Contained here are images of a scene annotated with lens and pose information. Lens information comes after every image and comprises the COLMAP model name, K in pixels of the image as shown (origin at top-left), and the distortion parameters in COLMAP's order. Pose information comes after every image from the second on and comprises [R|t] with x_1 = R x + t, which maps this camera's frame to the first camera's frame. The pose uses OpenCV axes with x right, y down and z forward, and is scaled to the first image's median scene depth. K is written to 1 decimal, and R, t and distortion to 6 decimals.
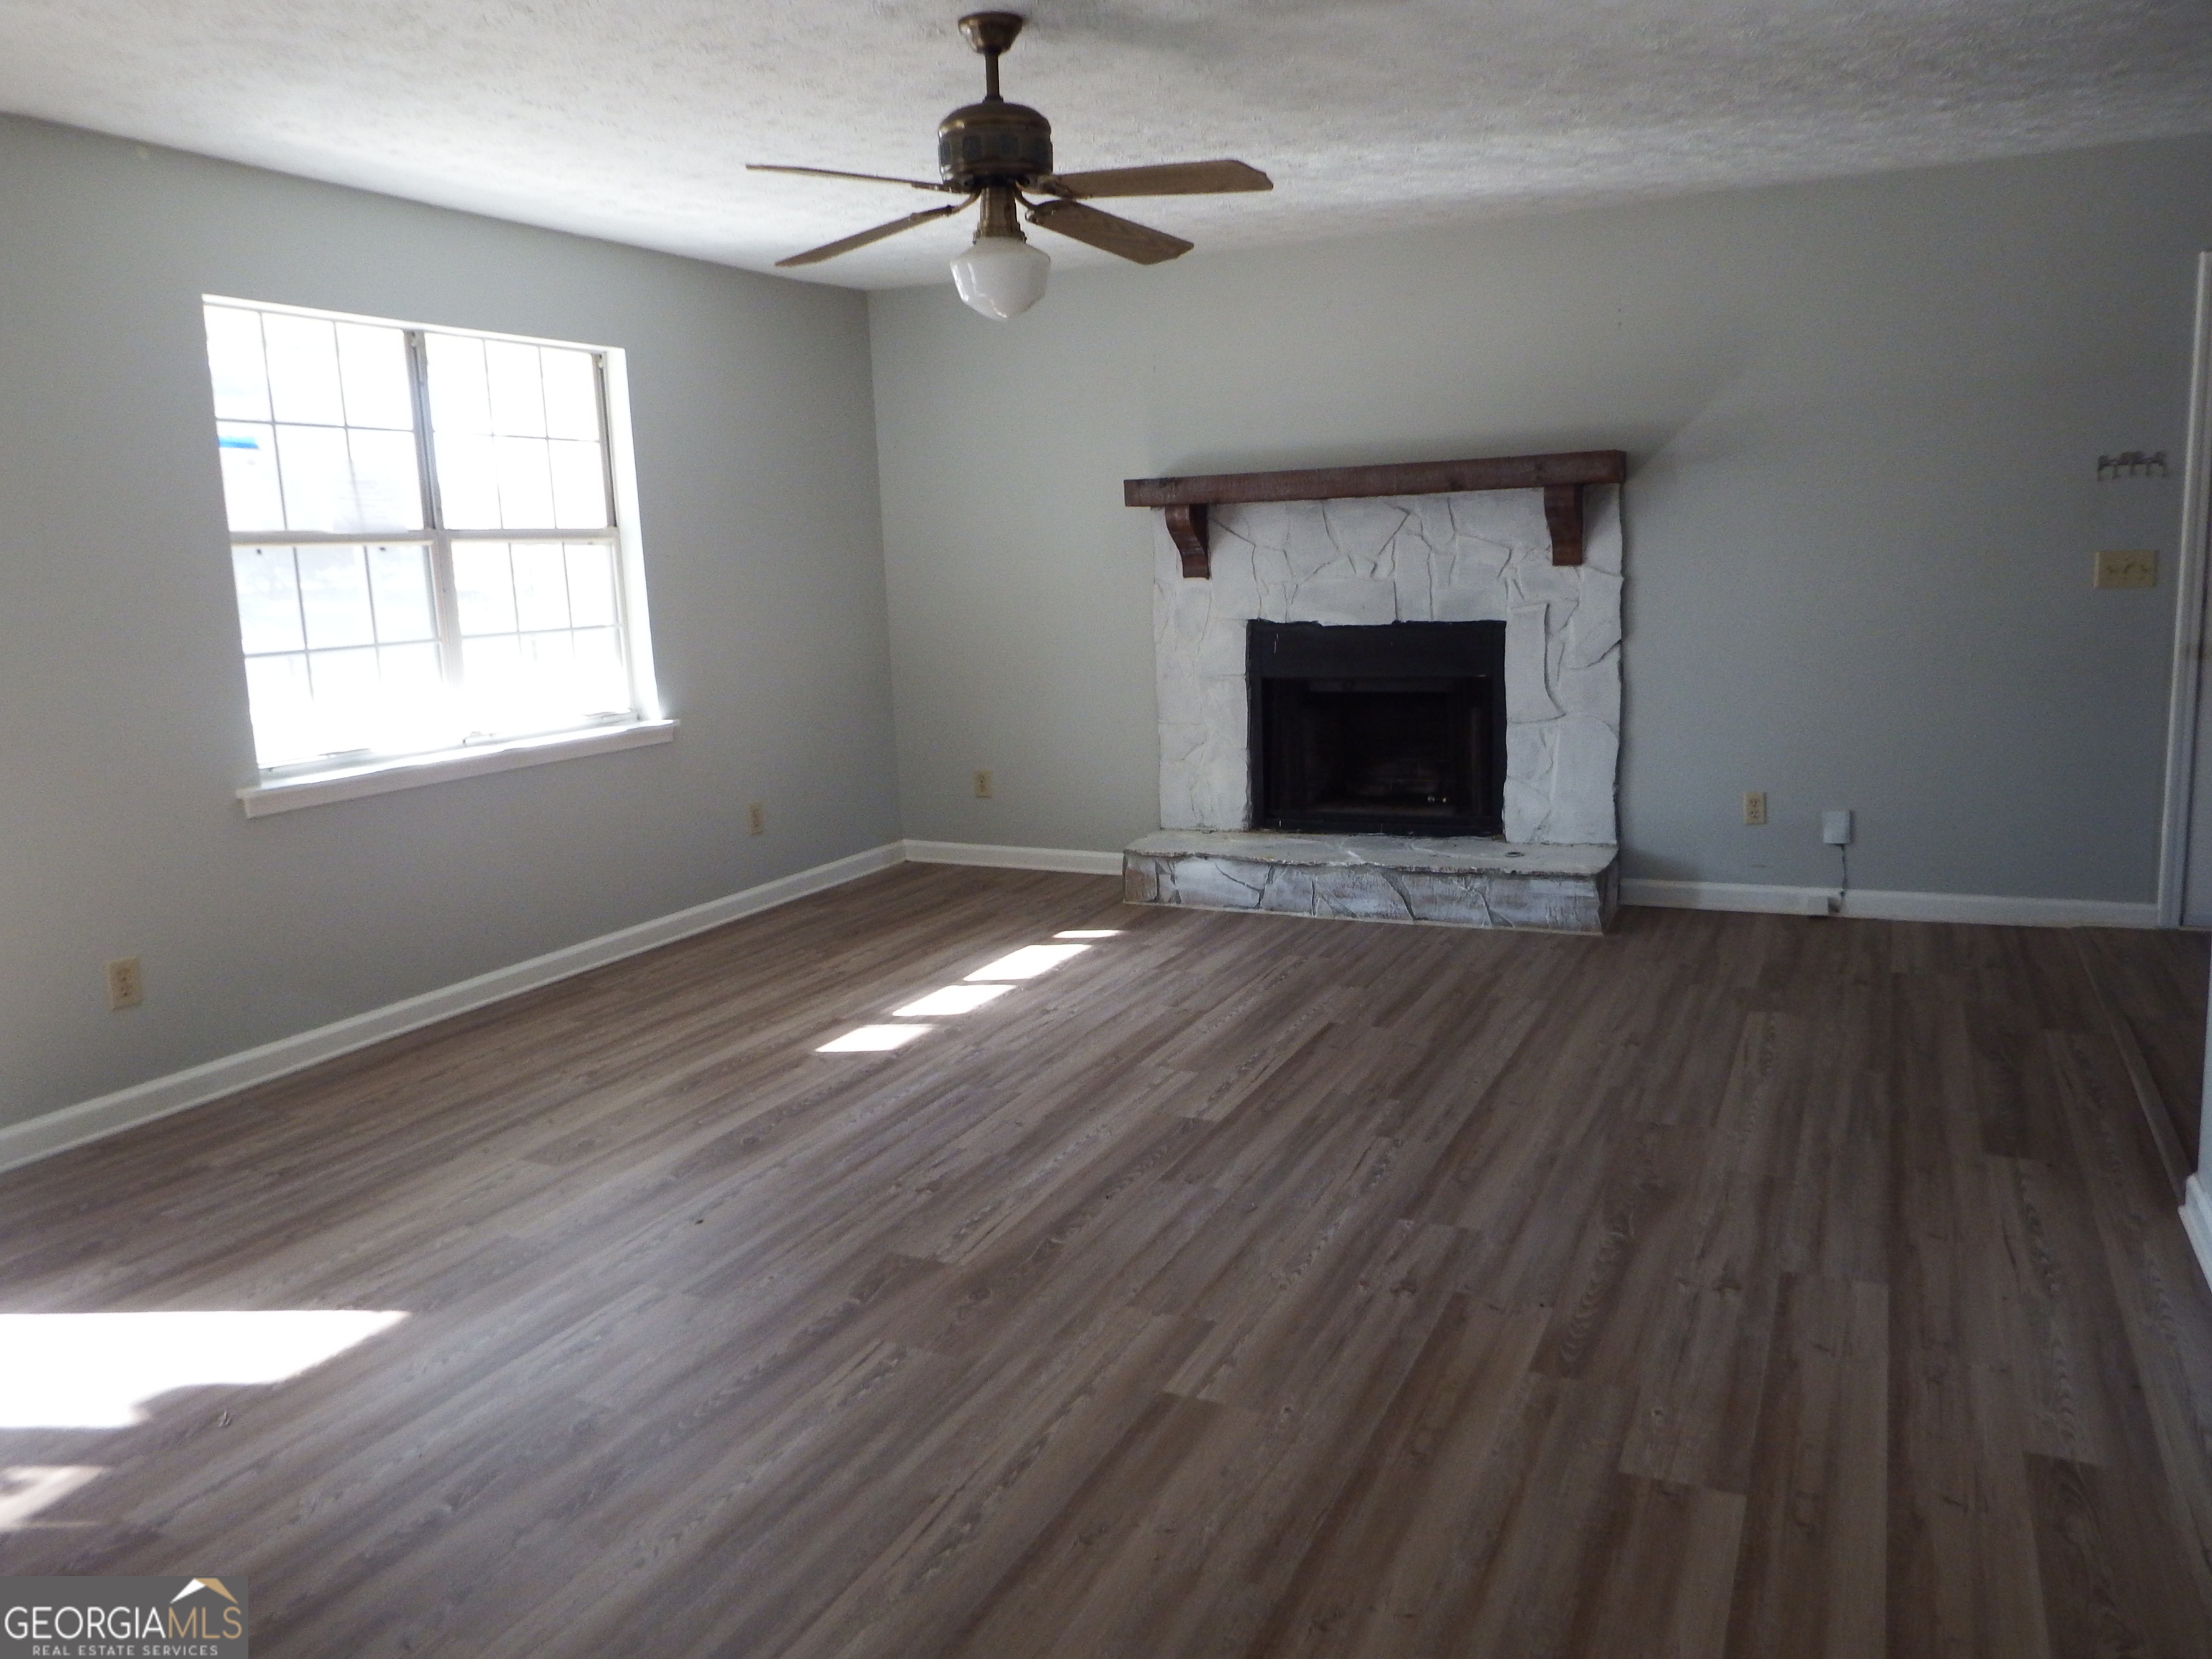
lens RADIAL K [[1580.4, 0, 1106.0], [0, 1580.4, 829.5], [0, 0, 1]] dist [-0.043005, -0.002763]
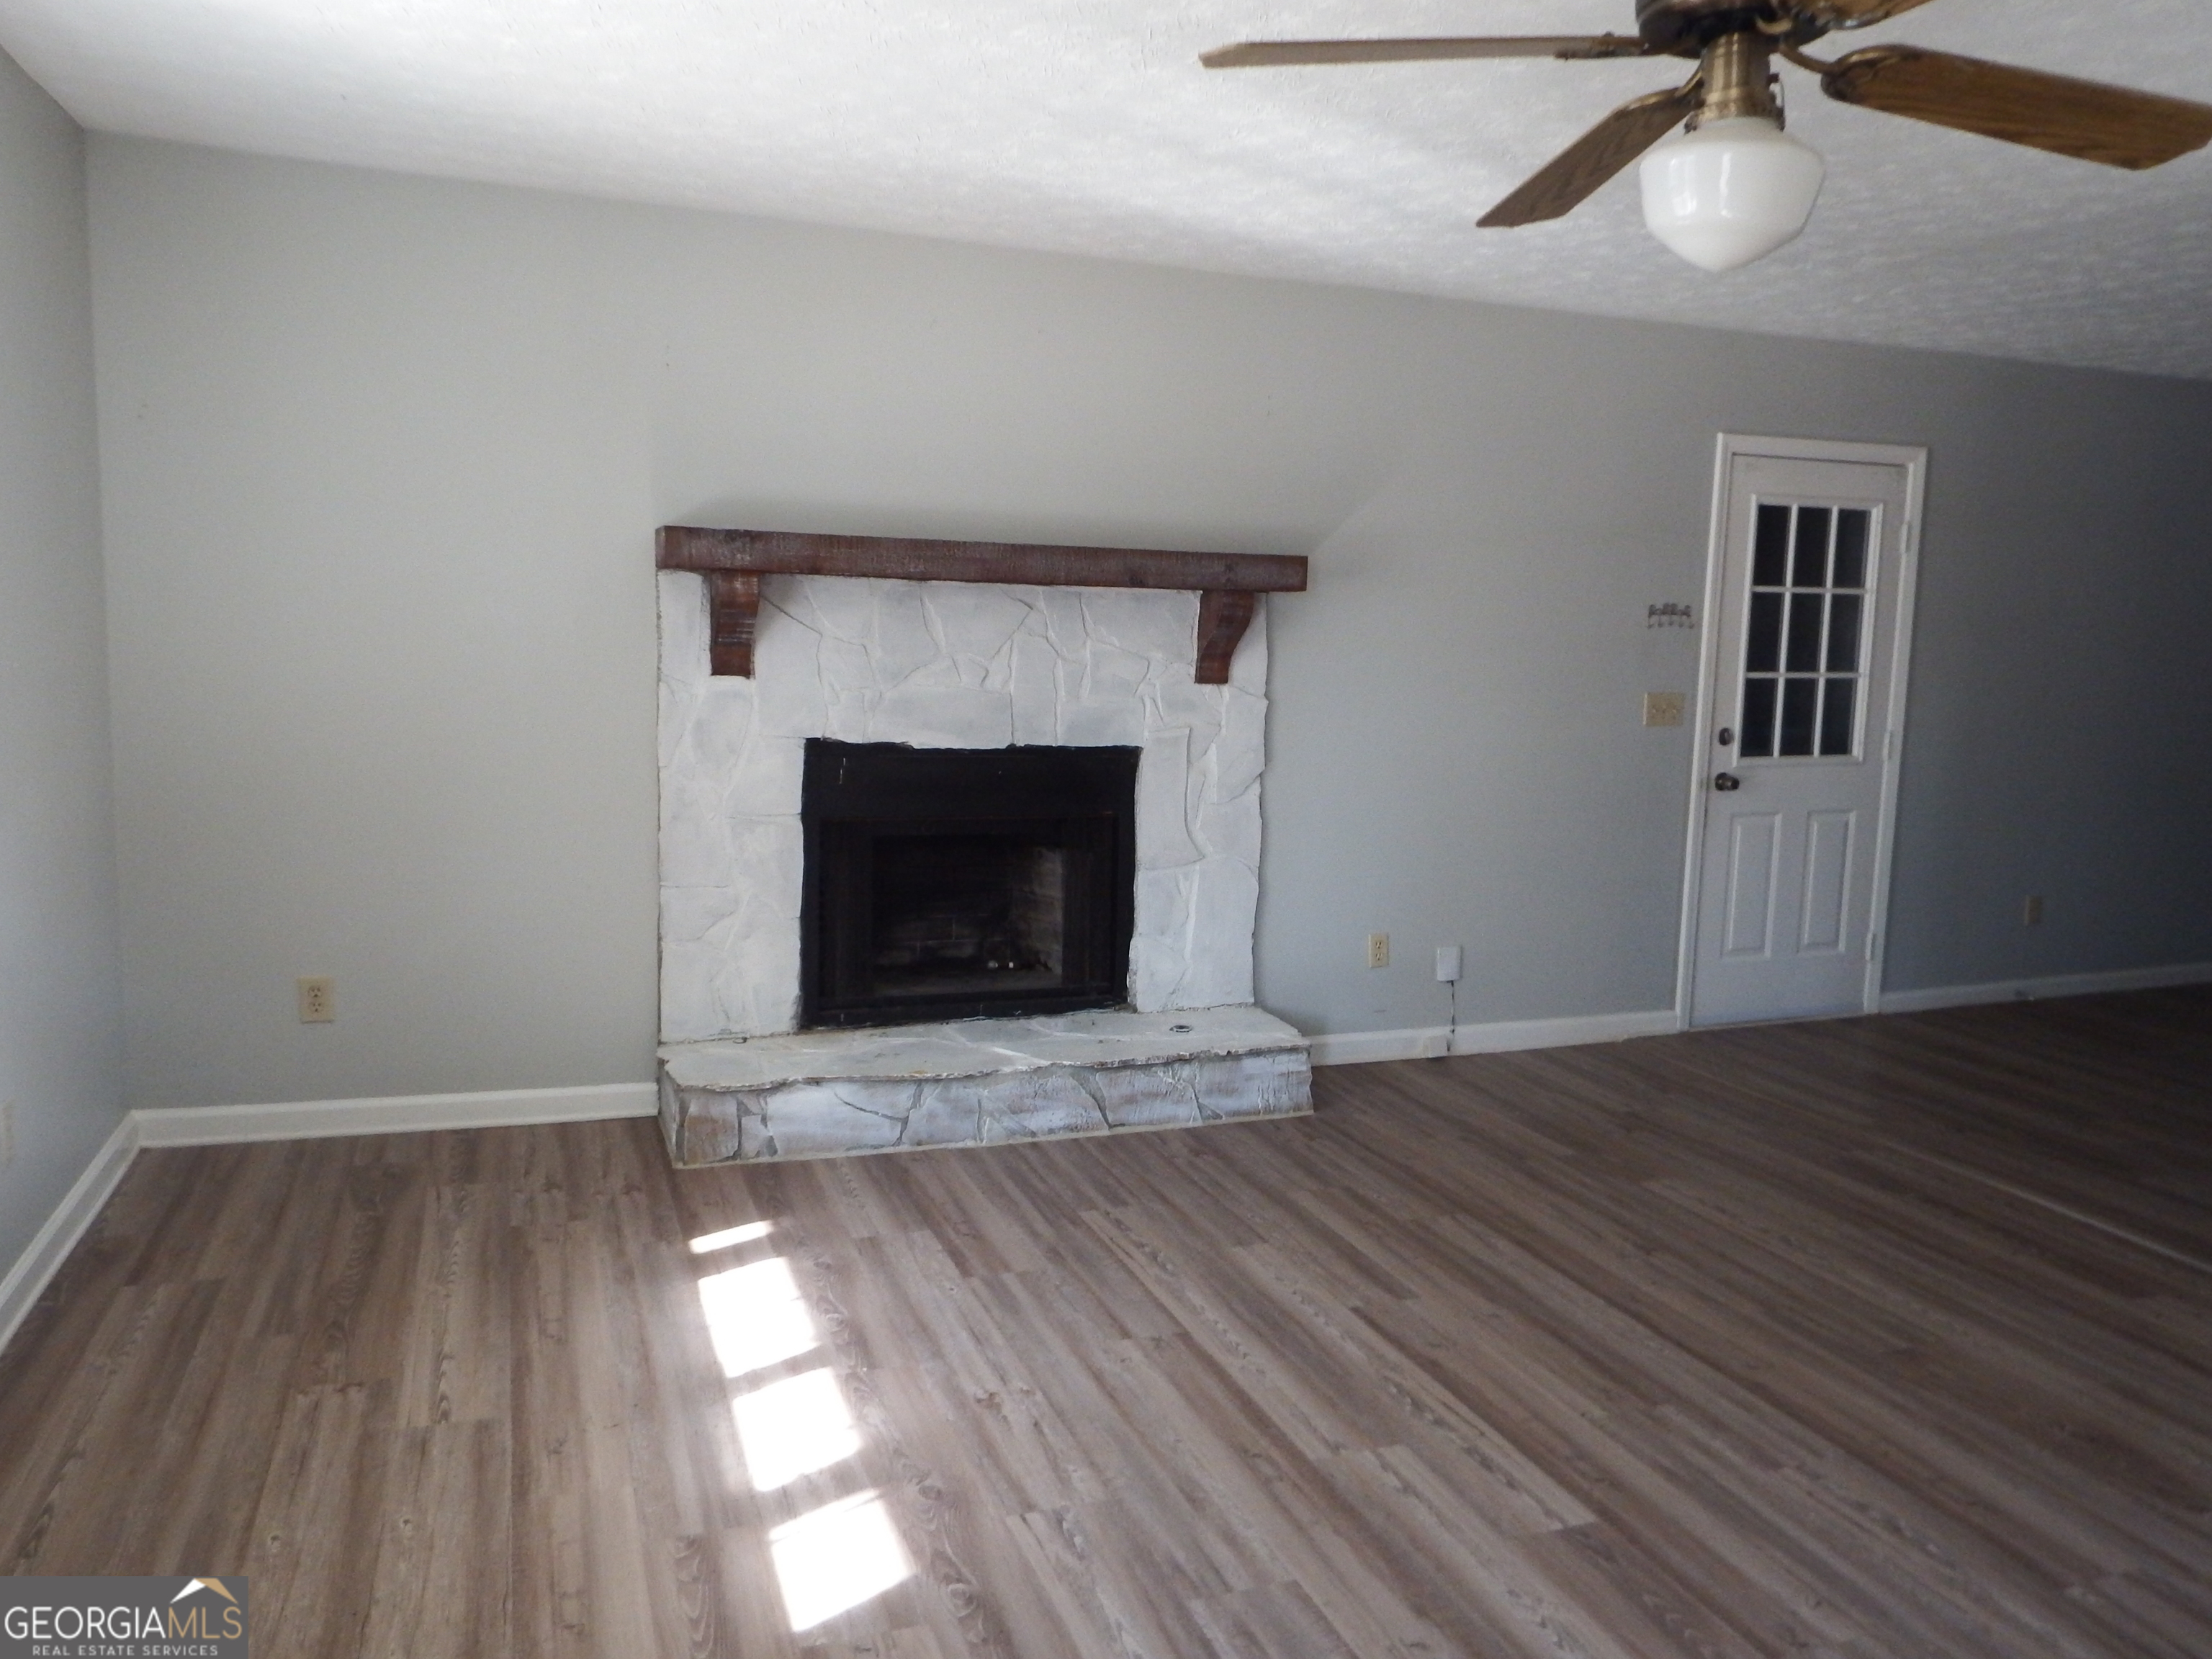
lens RADIAL K [[1563.9, 0, 1106.0], [0, 1563.9, 829.5], [0, 0, 1]] dist [-0.005793, -0.040527]
pose [[0.686271, -0.027486, 0.726826, -0.367257], [0.069487, 0.997193, -0.027900, -0.069285], [-0.724019, 0.069652, 0.686254, 0.464512]]
